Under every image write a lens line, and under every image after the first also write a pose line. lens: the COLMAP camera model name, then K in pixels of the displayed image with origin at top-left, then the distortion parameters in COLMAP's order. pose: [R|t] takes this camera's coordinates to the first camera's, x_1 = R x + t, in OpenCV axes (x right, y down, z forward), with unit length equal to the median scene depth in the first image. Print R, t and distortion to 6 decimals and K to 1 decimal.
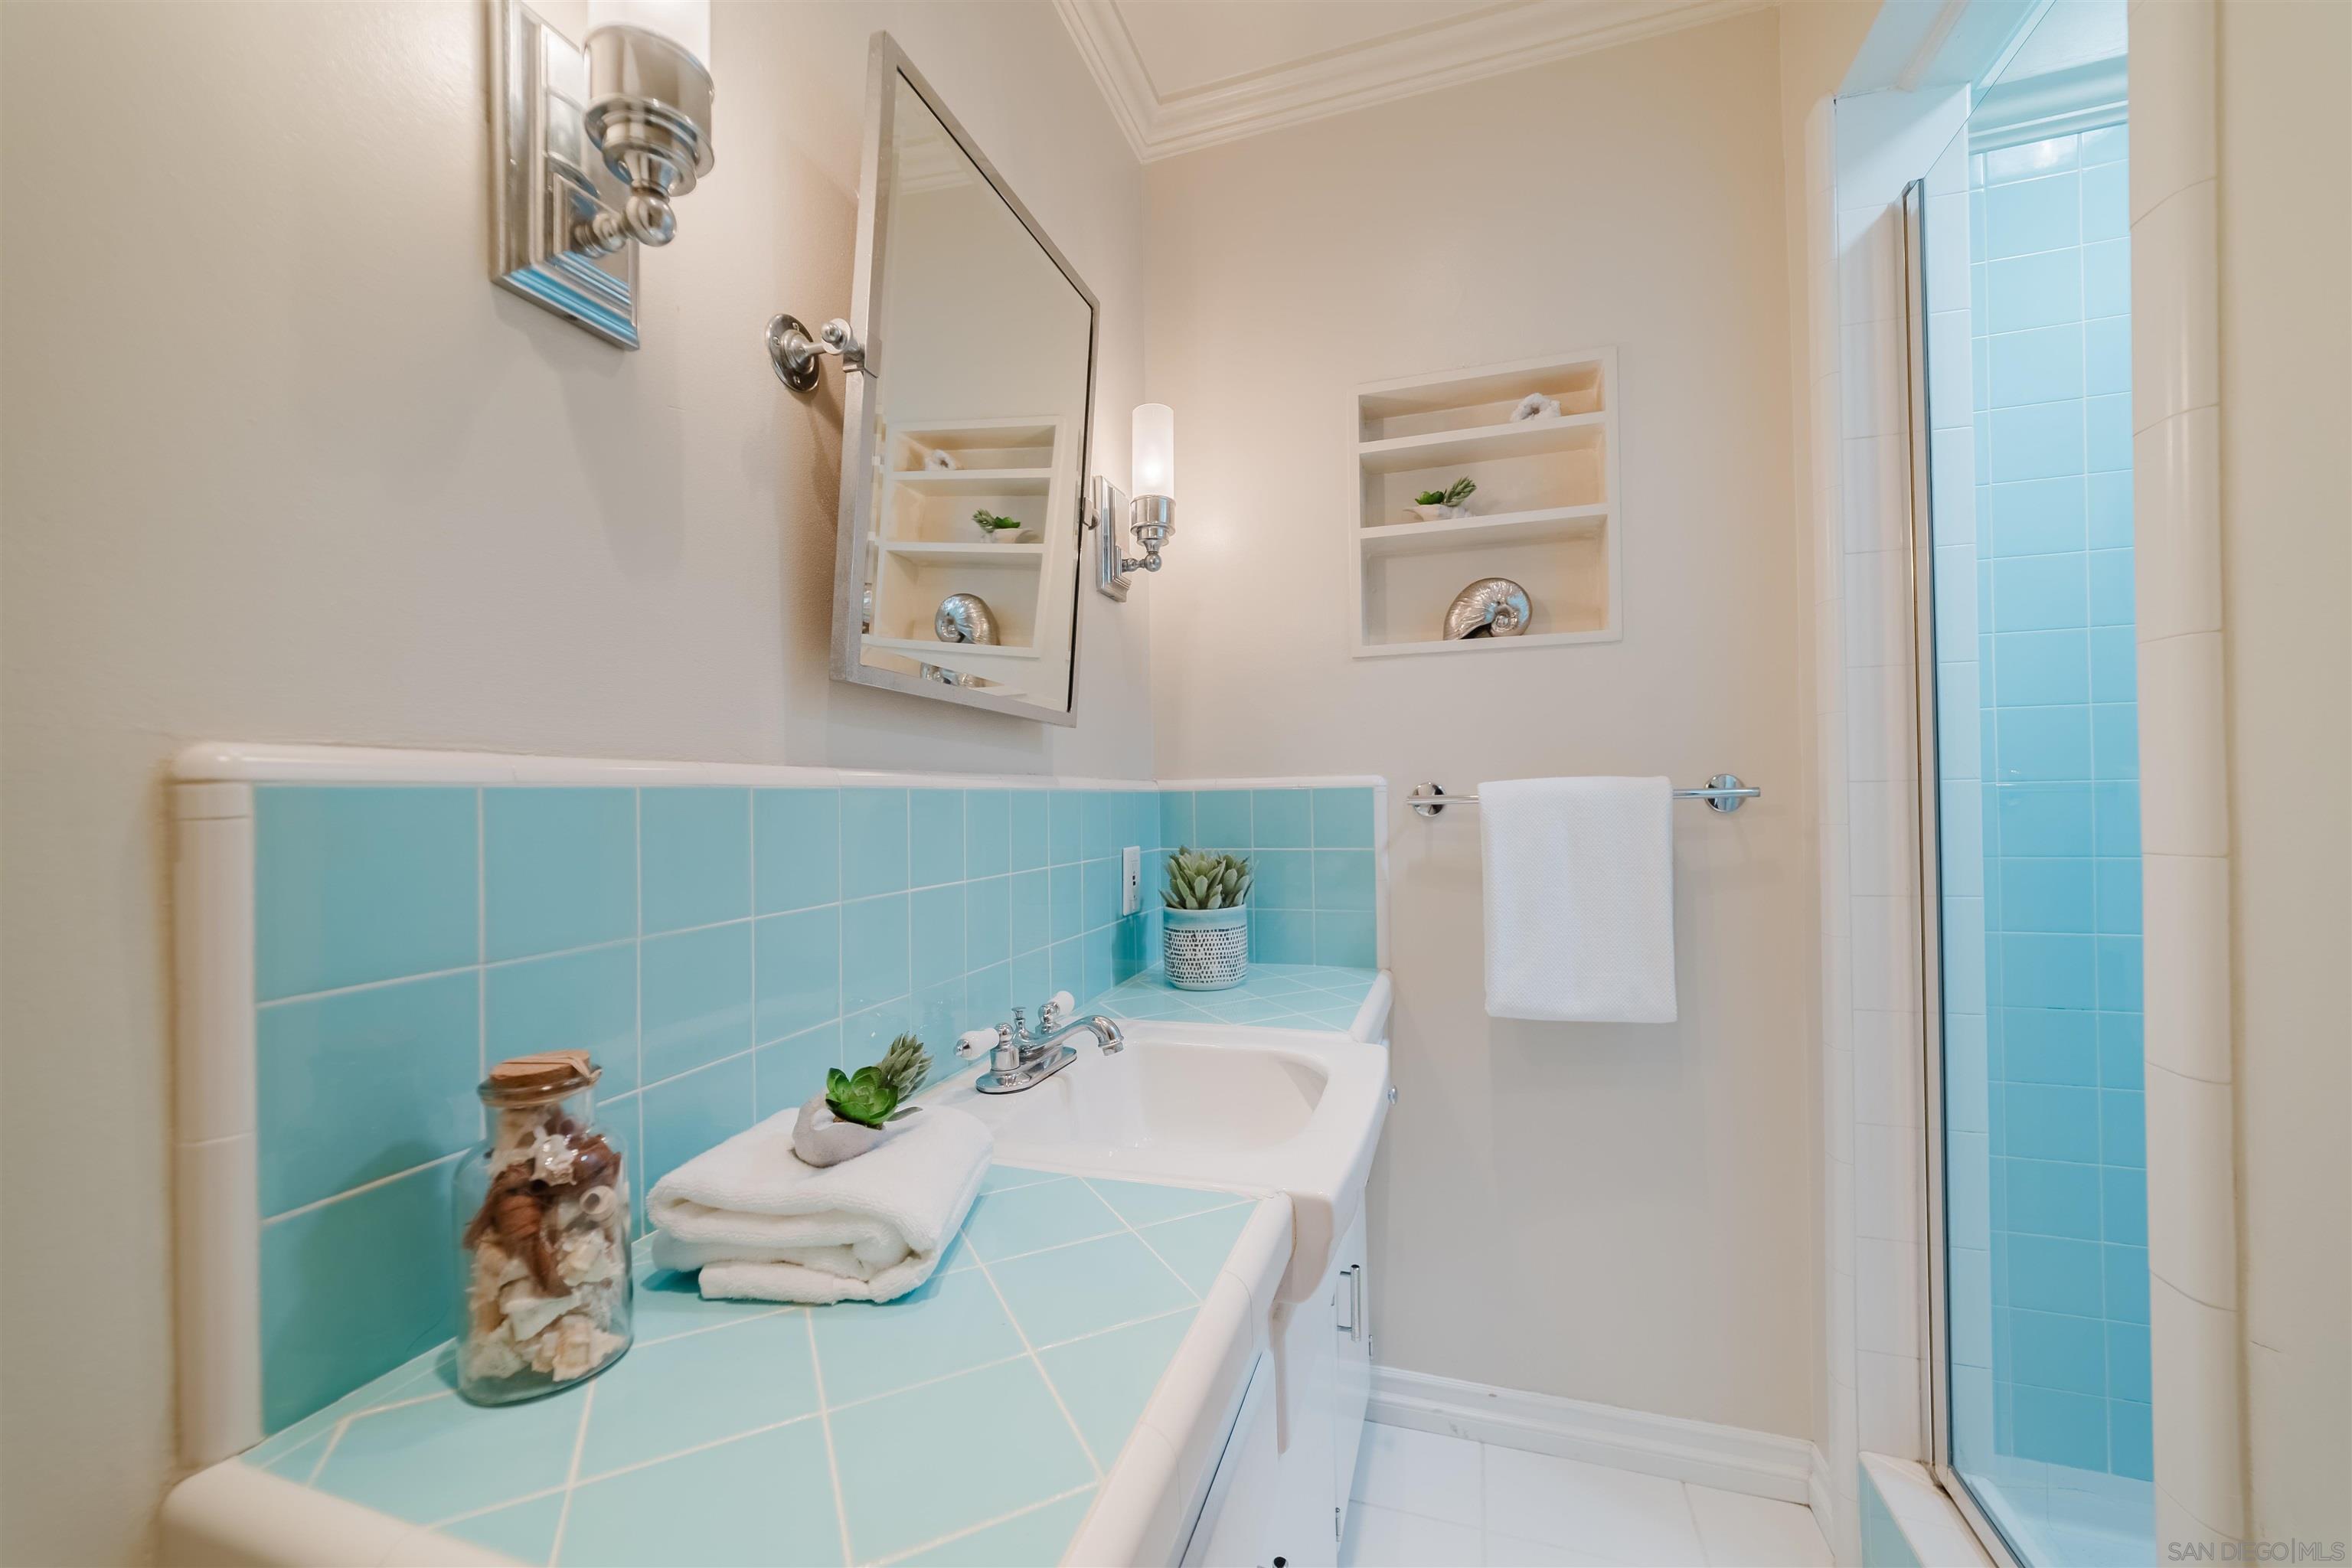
lens RADIAL K [[905.4, 0, 1176.4], [0, 905.4, 797.2], [0, 0, 1]] dist [-0.018871, 0.007281]
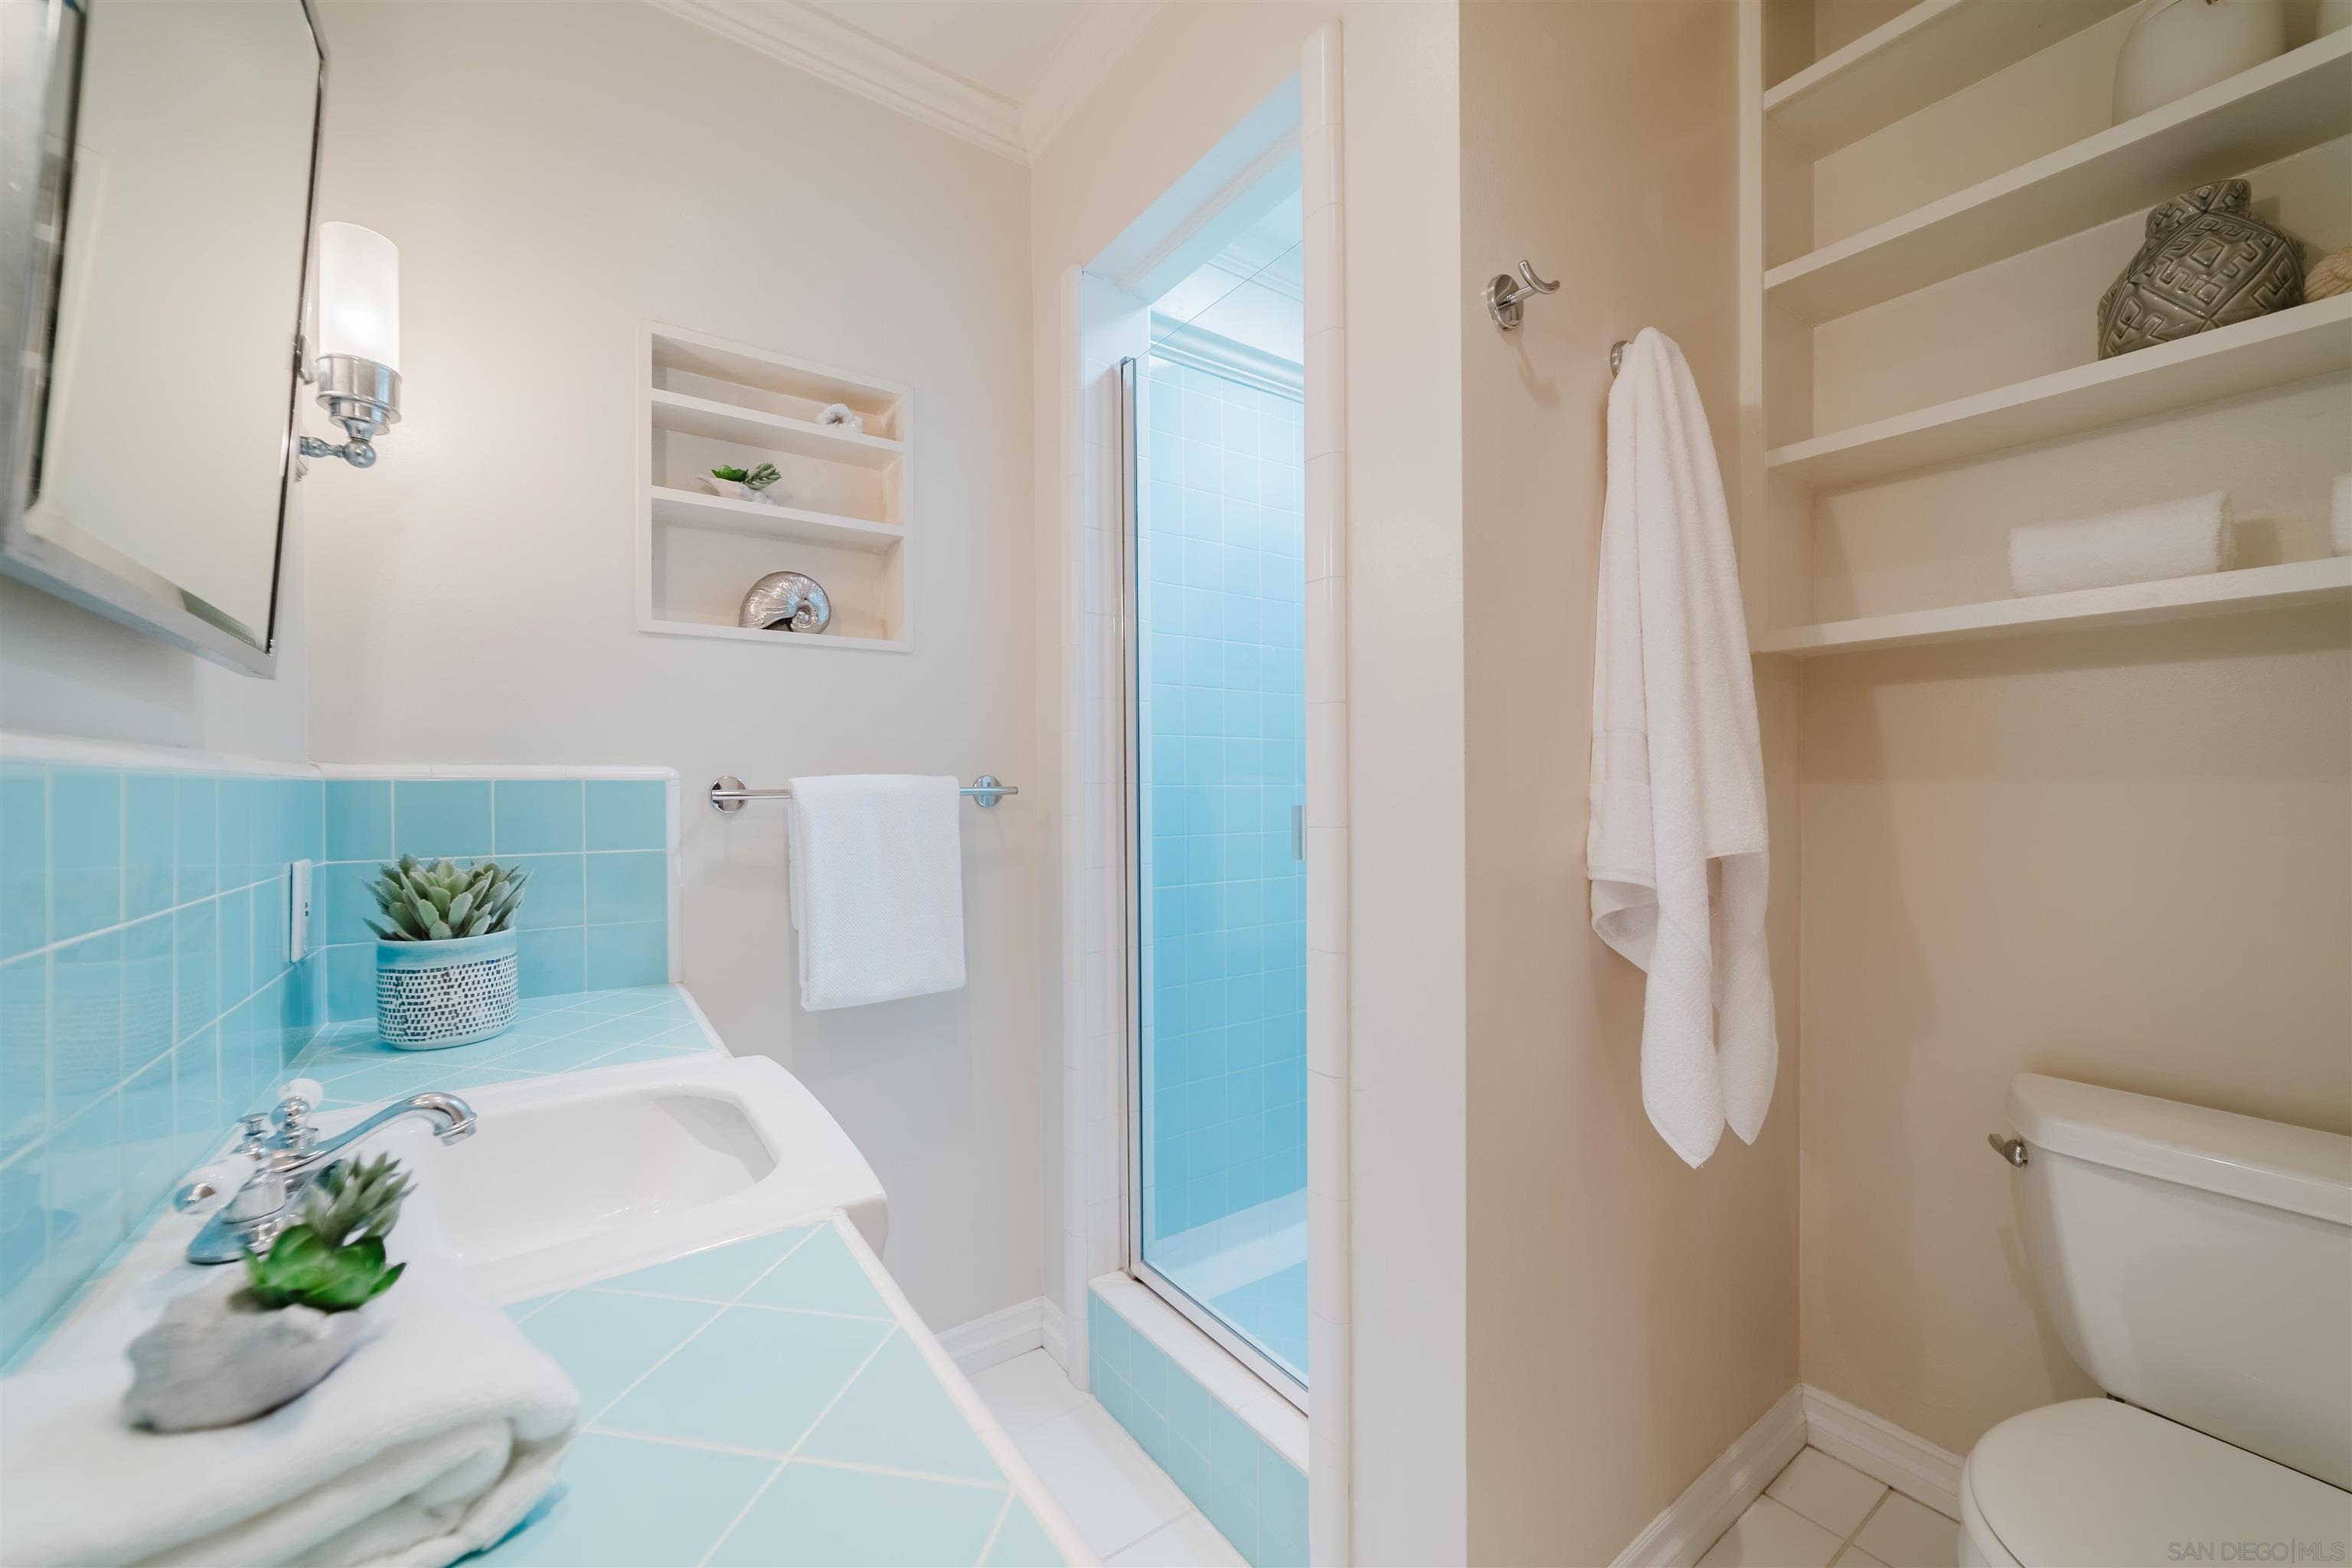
lens RADIAL K [[905.4, 0, 1166.0], [0, 905.4, 795.8], [0, 0, 1]] dist [-0.018871, 0.007281]
pose [[0.595433, 0.007892, 0.803366, -0.224158], [-0.006628, 0.999966, -0.004911, 0.006177], [-0.803378, -0.002401, 0.595465, 0.087012]]
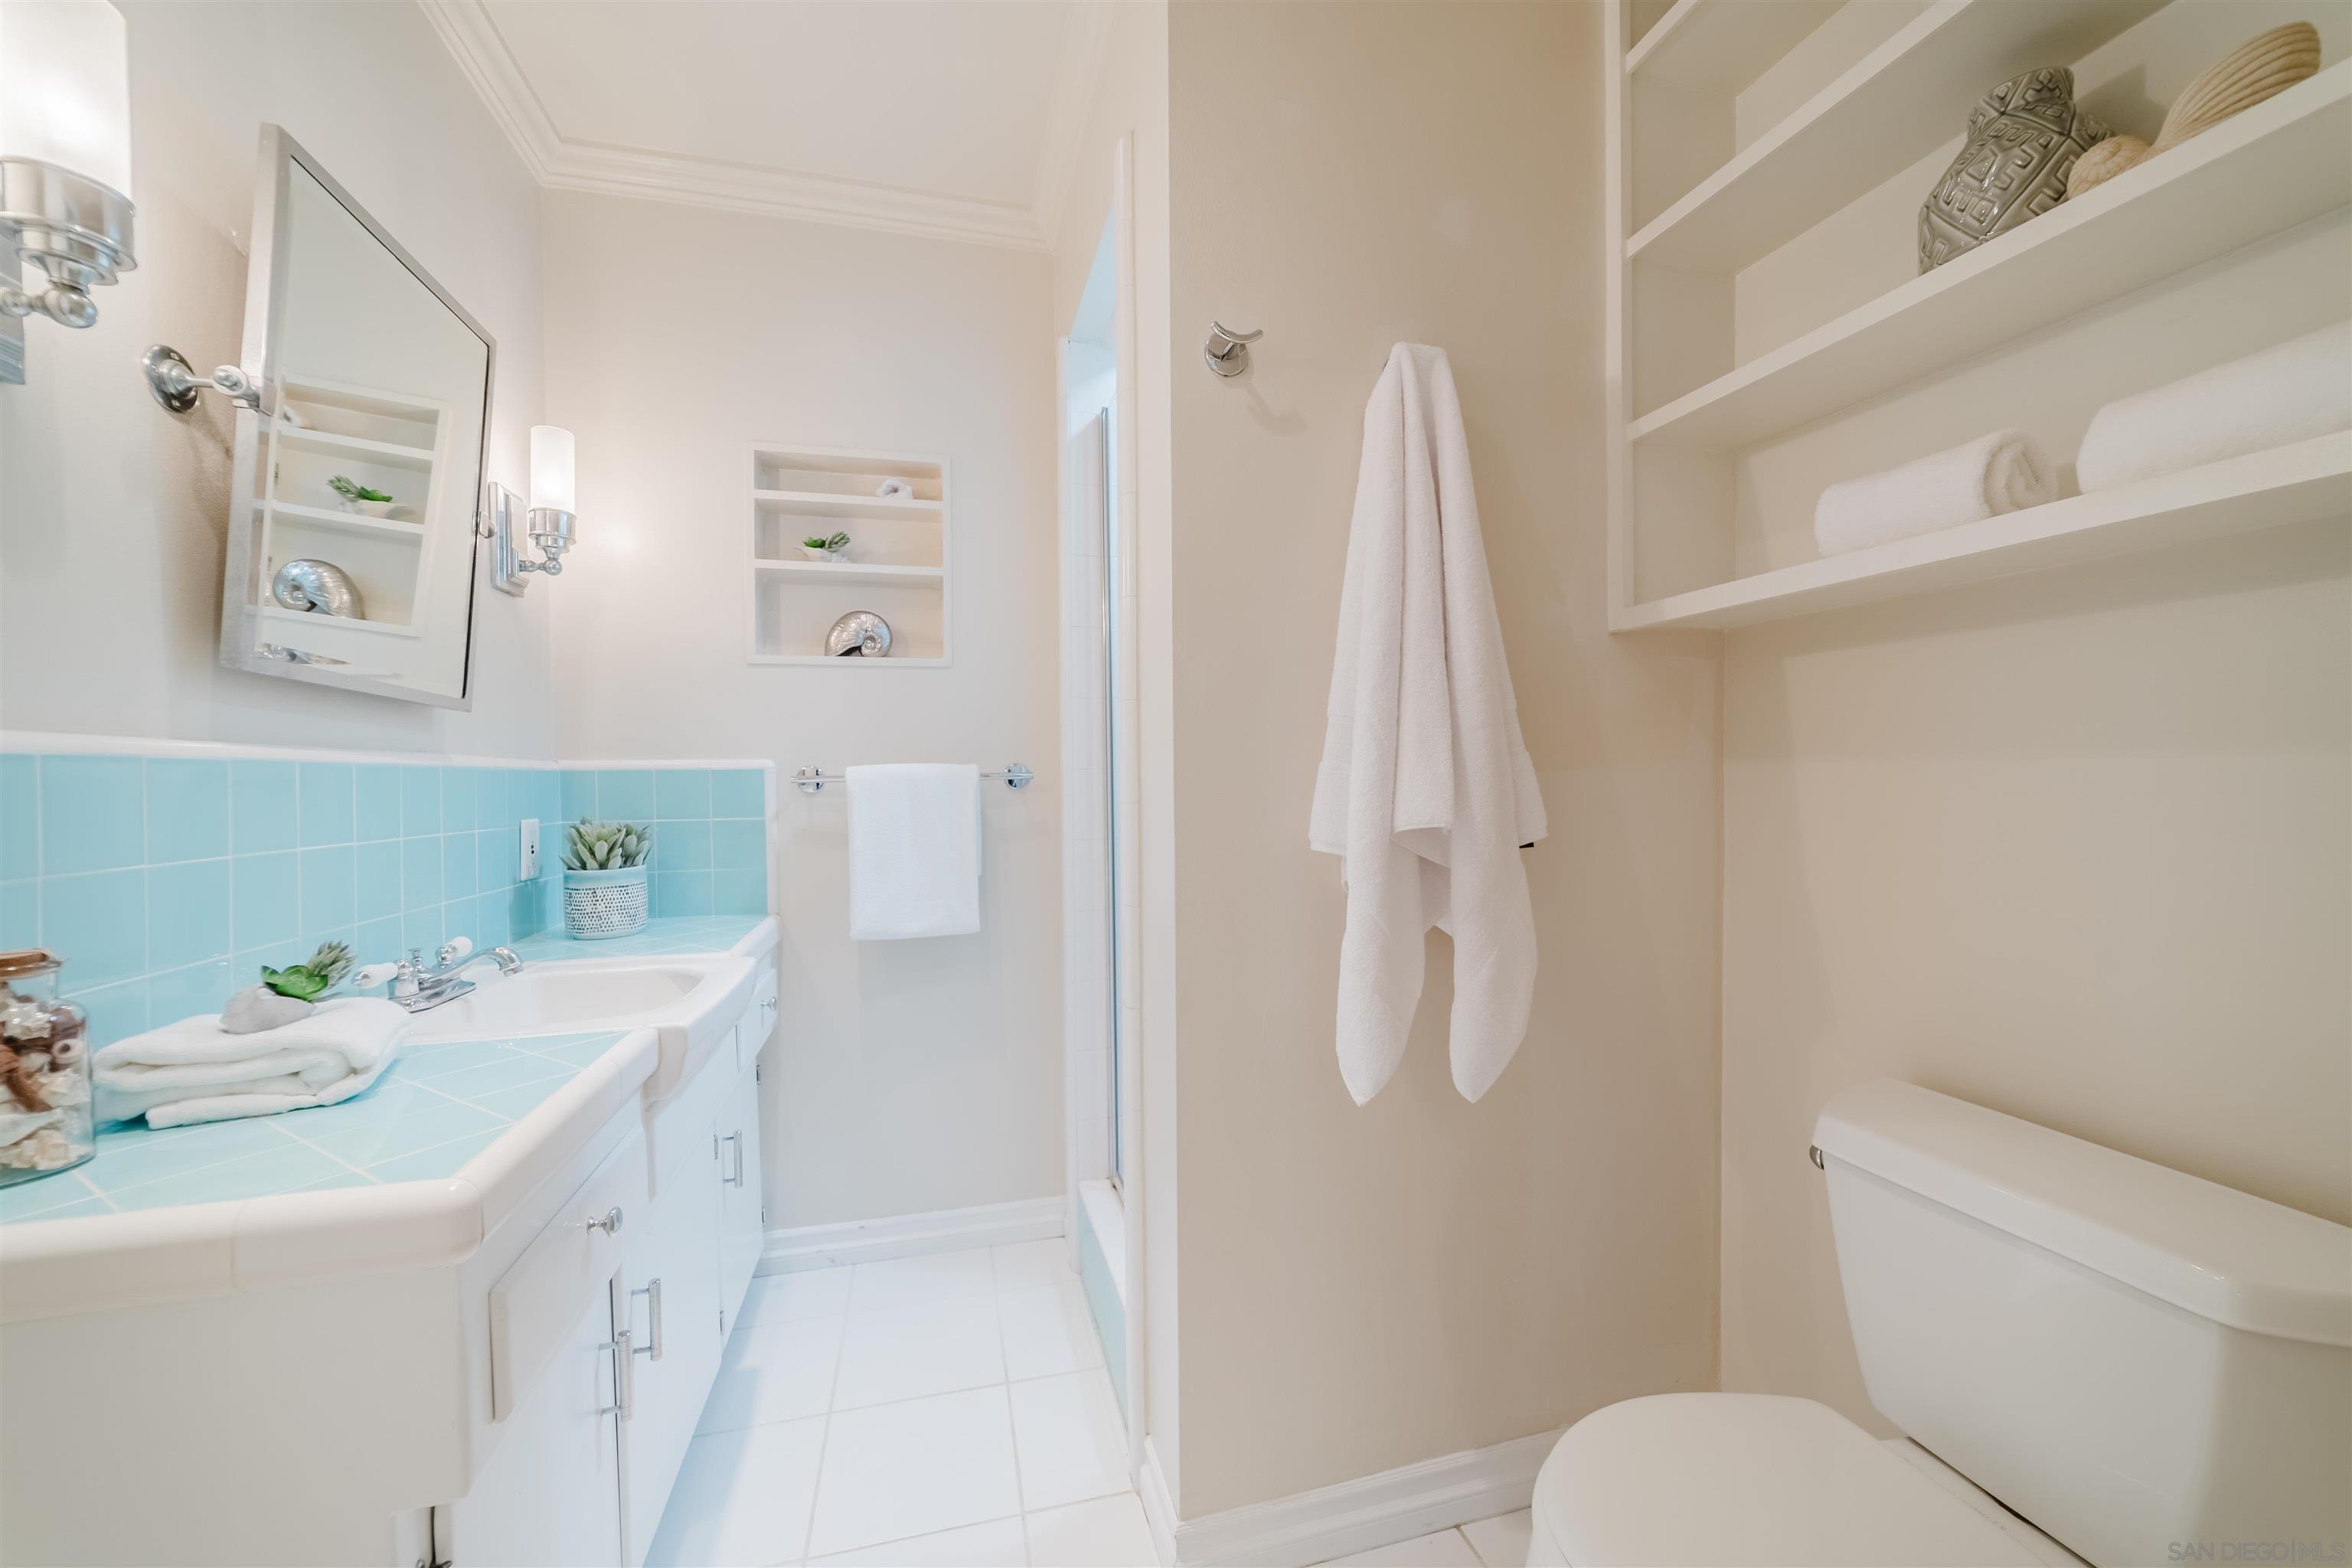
lens RADIAL K [[905.4, 0, 1172.2], [0, 905.4, 797.1], [0, 0, 1]] dist [-0.018871, 0.007281]
pose [[0.839751, -0.001188, 0.542971, 0.015576], [-0.006378, 0.999907, 0.012052, 0.010434], [-0.542935, -0.013583, 0.839665, -0.394506]]
